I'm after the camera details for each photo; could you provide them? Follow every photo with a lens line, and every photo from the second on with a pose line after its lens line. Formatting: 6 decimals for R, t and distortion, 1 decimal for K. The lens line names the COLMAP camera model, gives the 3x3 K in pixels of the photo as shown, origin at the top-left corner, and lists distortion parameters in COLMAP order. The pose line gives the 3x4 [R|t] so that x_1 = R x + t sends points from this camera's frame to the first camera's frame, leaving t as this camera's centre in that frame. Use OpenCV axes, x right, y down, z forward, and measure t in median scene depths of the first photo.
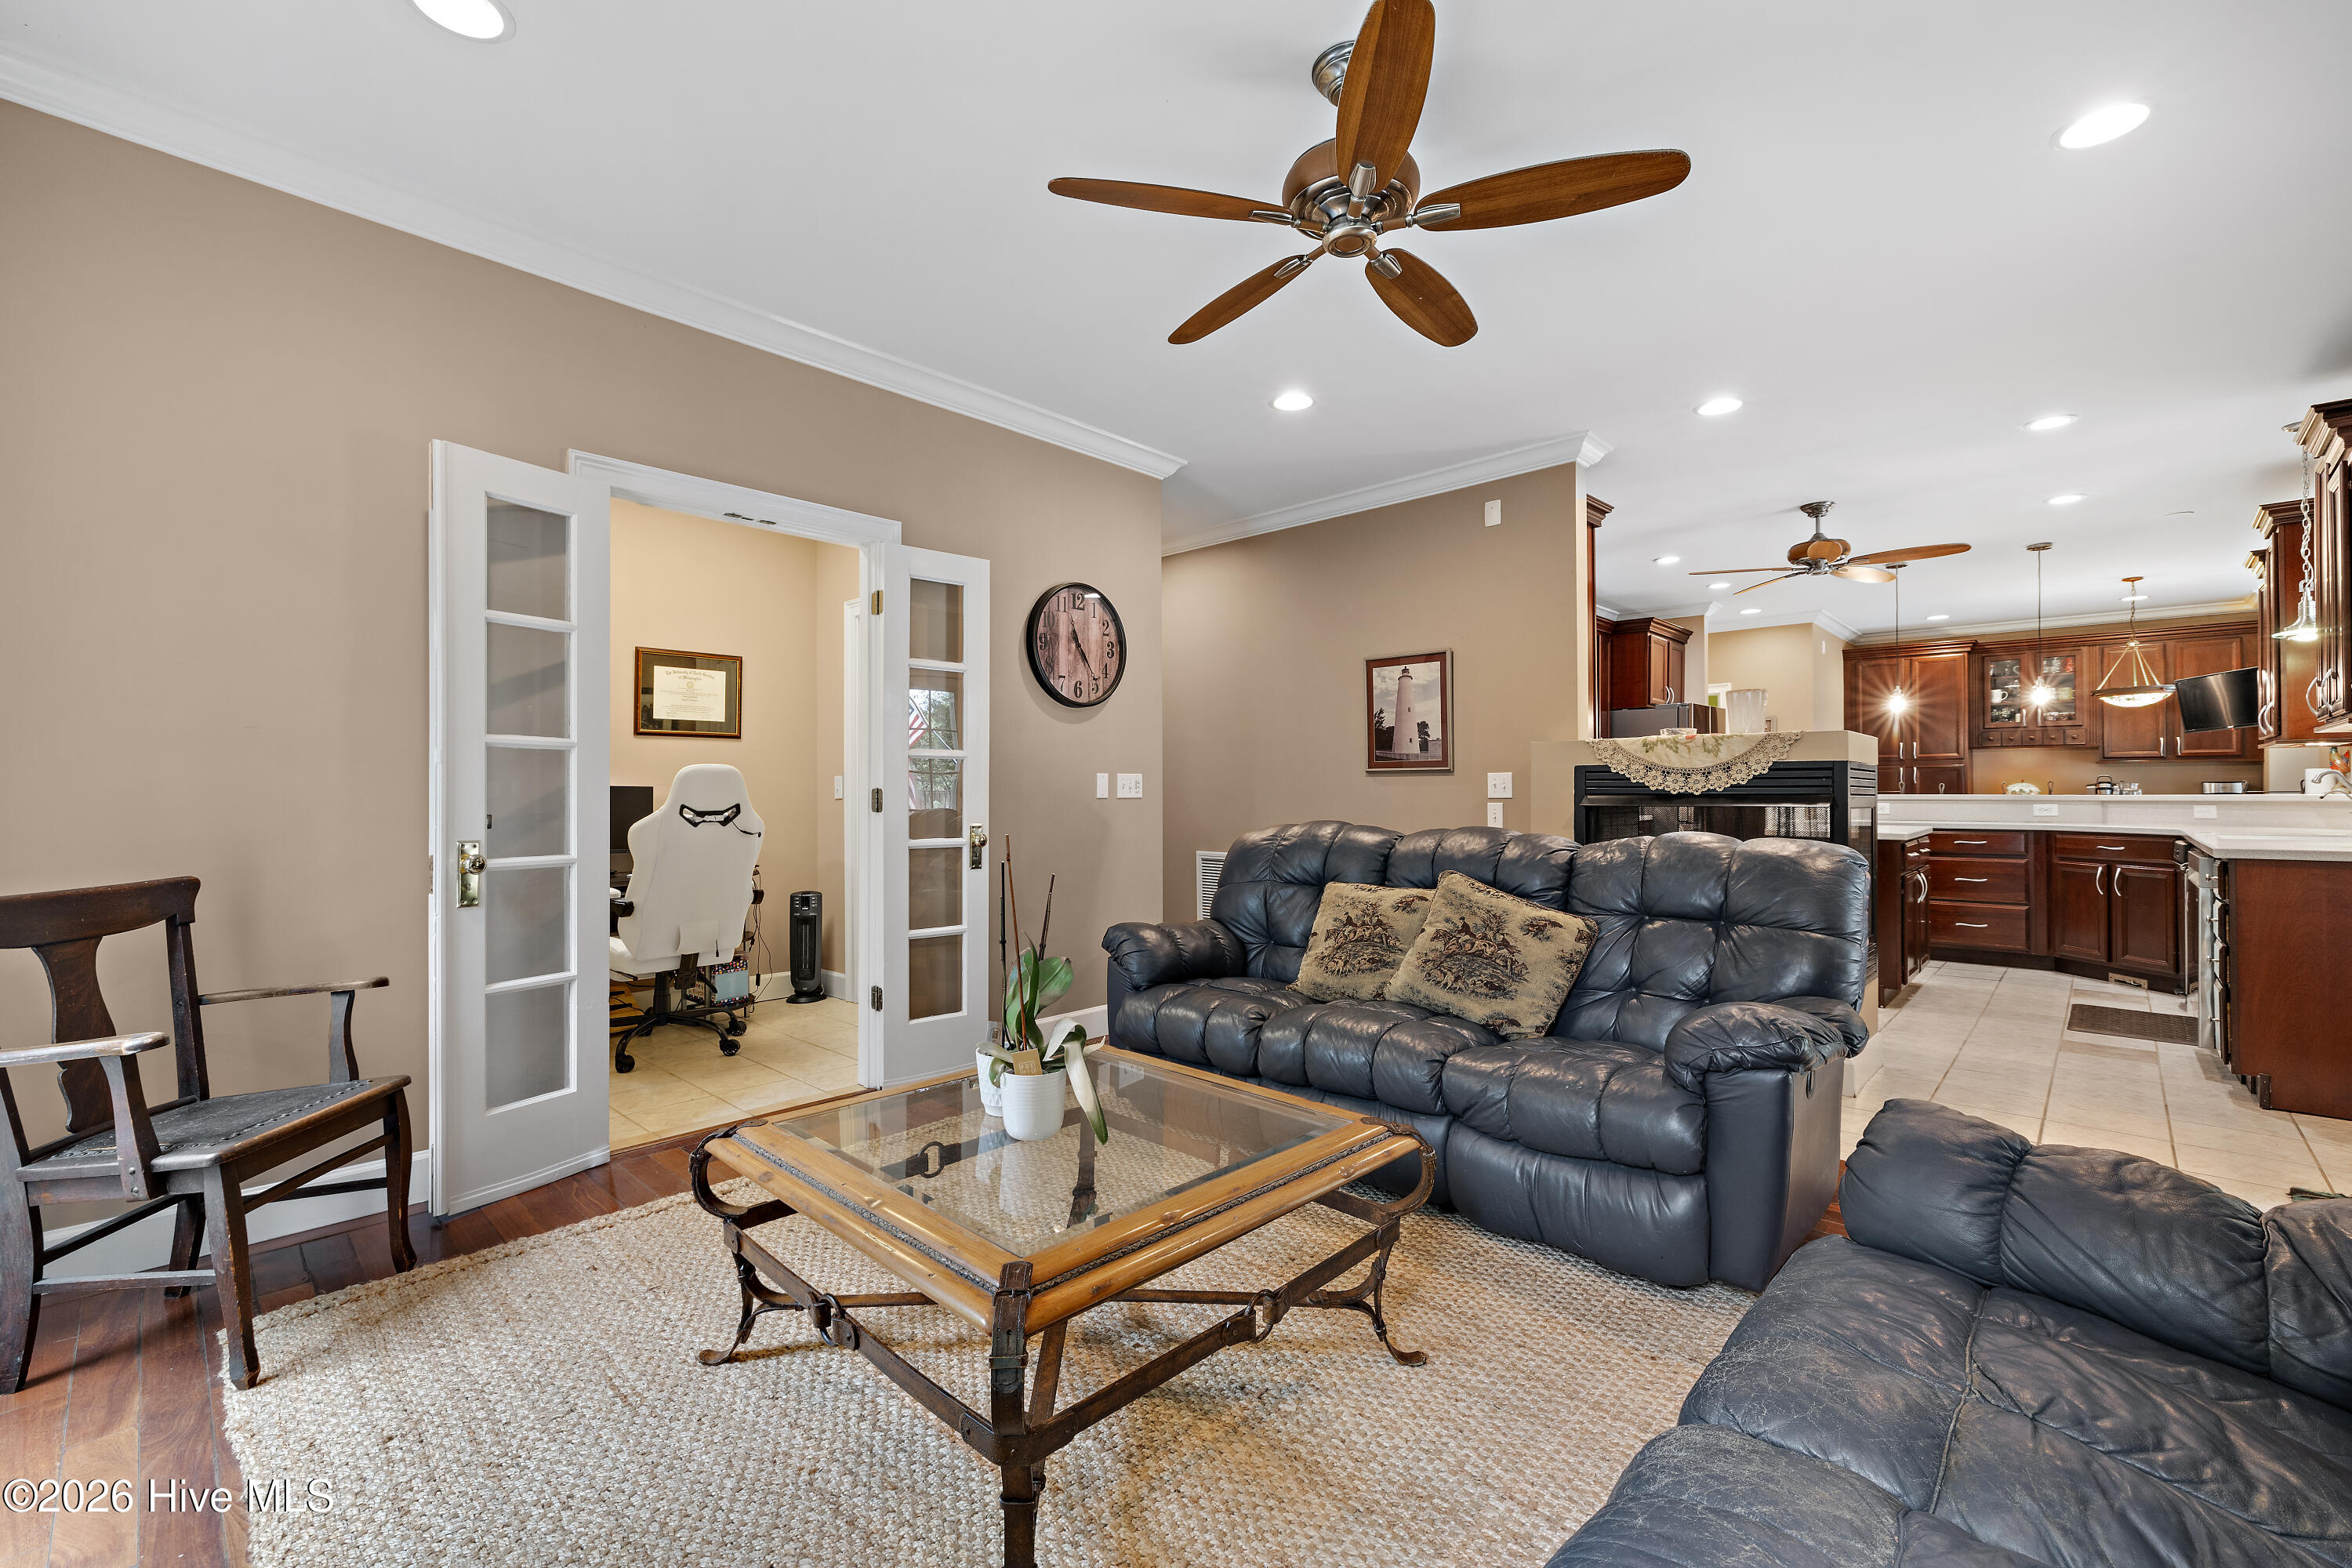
lens RADIAL K [[984.8, 0, 1175.9], [0, 984.8, 787.8], [0, 0, 1]] dist [-0.000502, -0.000053]
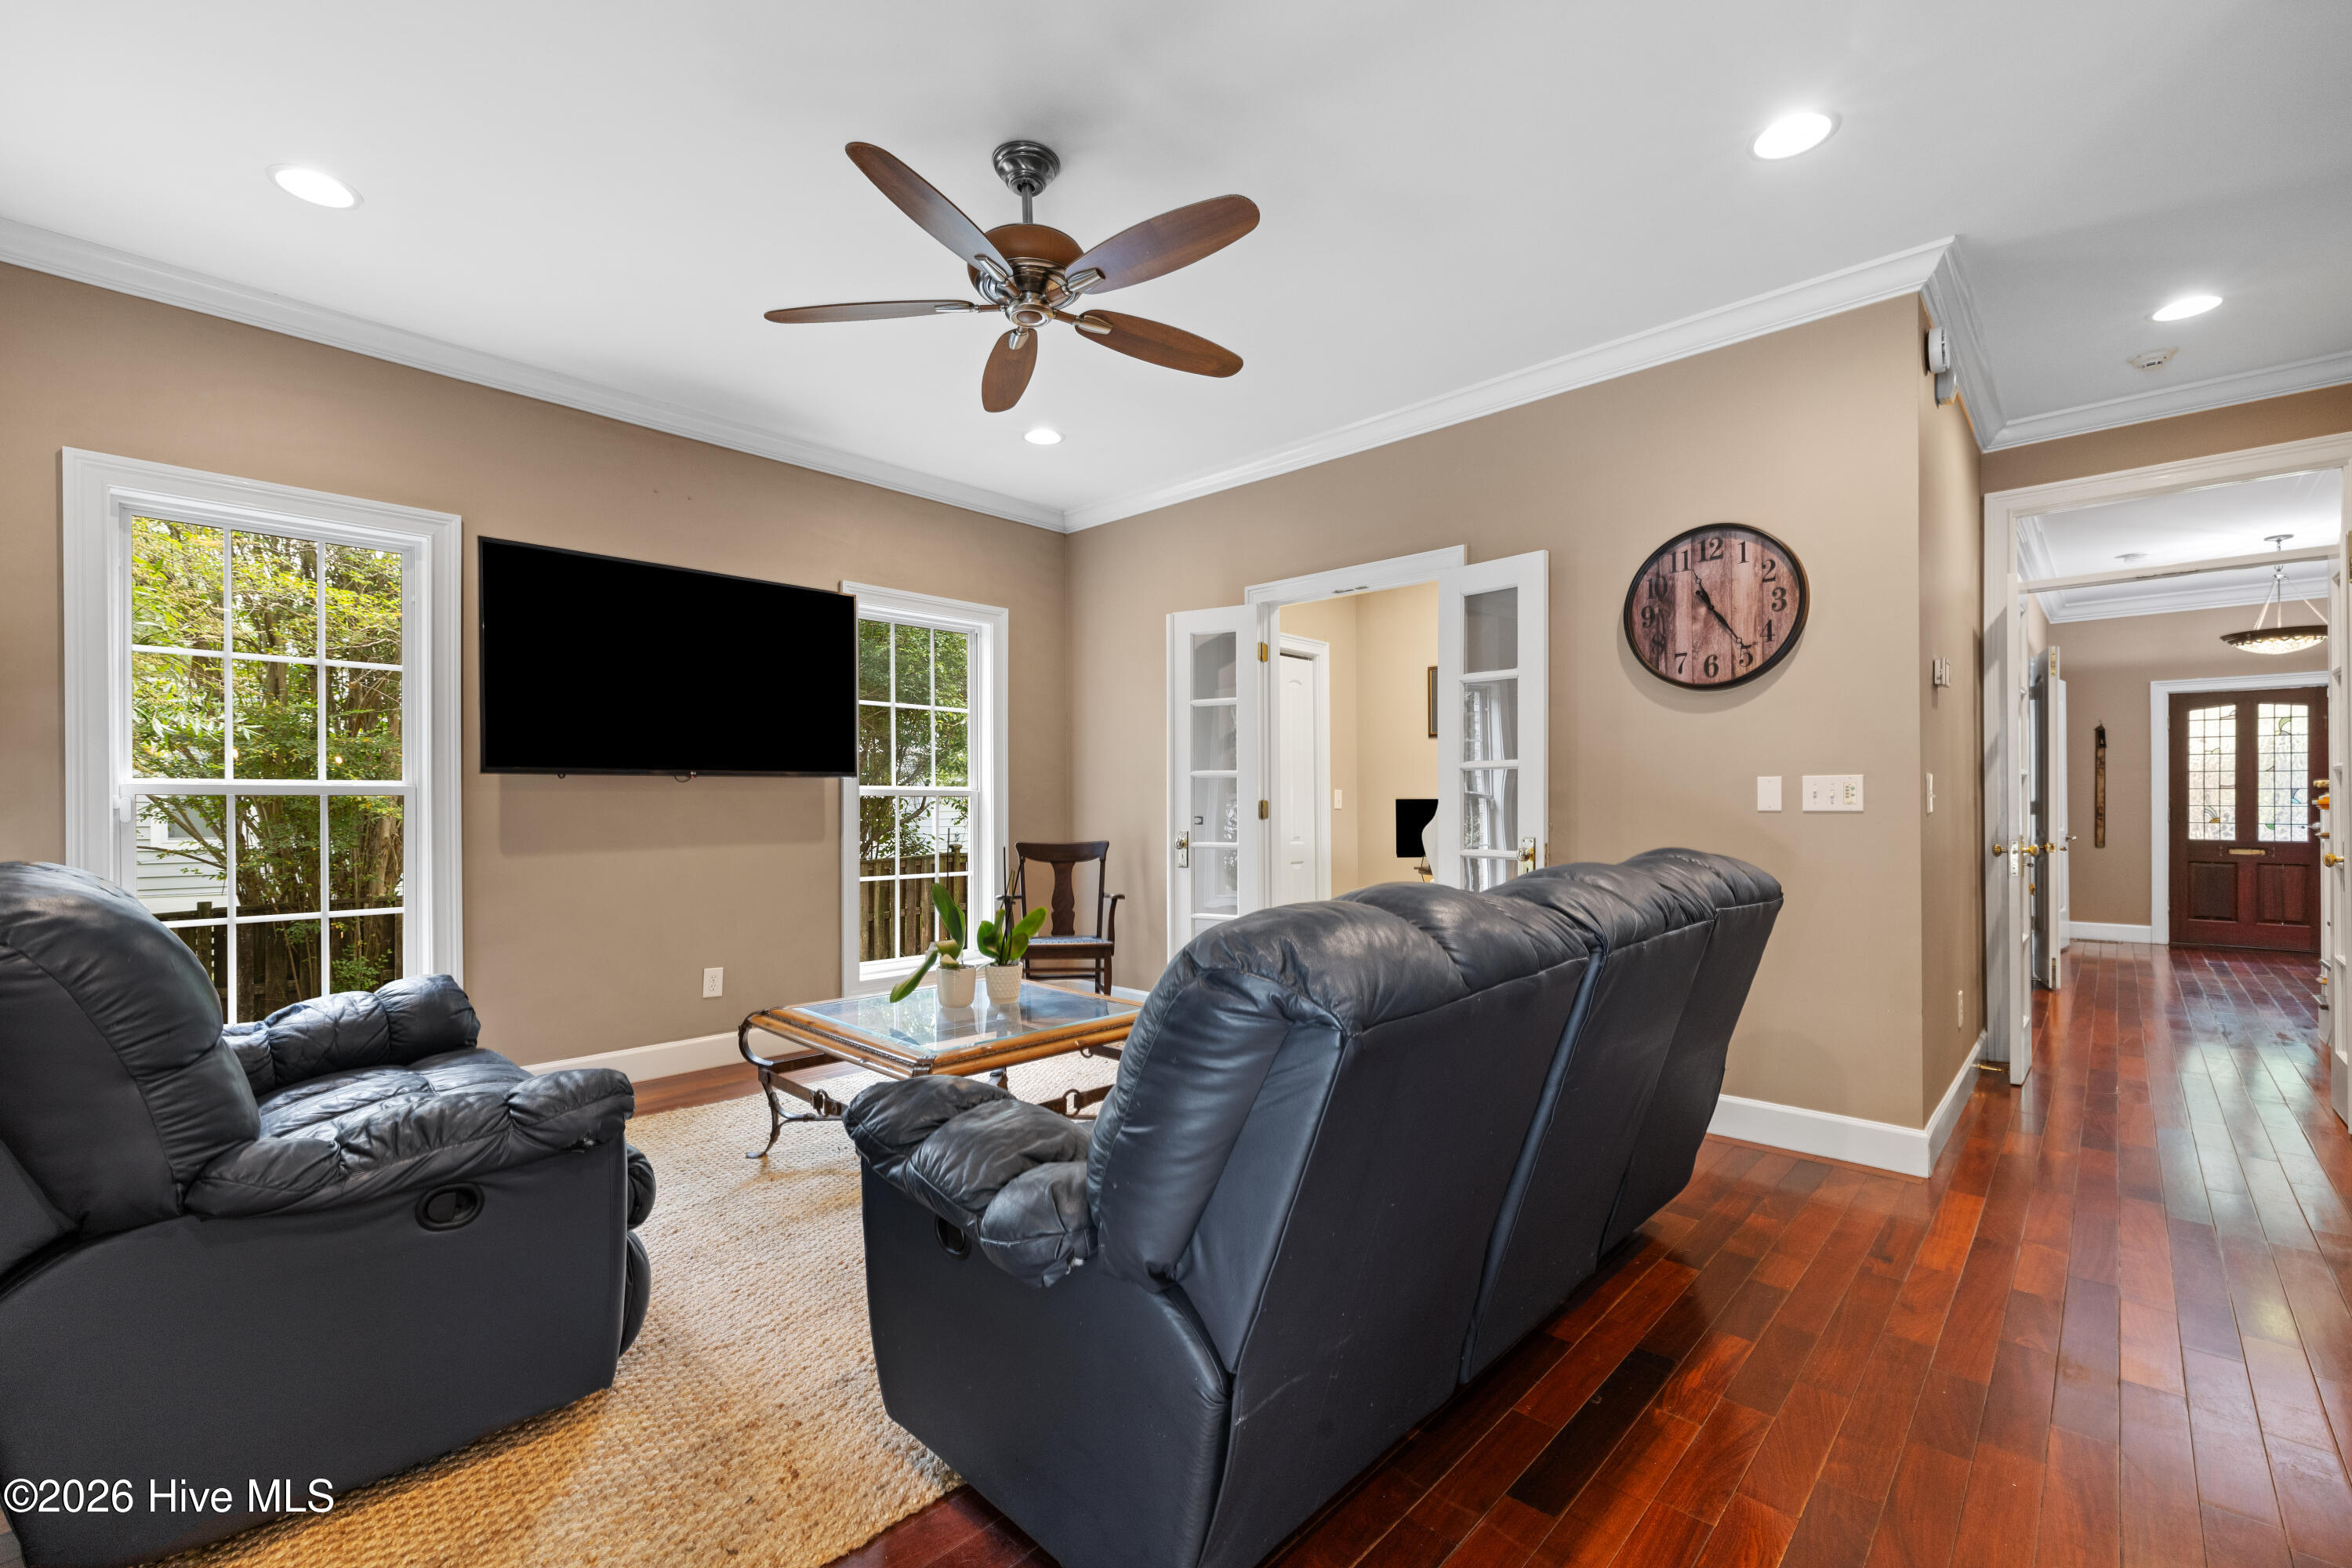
lens RADIAL K [[984.8, 0, 1179.9], [0, 984.8, 796.3], [0, 0, 1]] dist [-0.000502, -0.000053]
pose [[0.002107, -0.004645, -0.999987, 0.671511], [0.007401, 0.999962, -0.004629, -0.000127], [0.999970, -0.007391, 0.002141, 0.611525]]
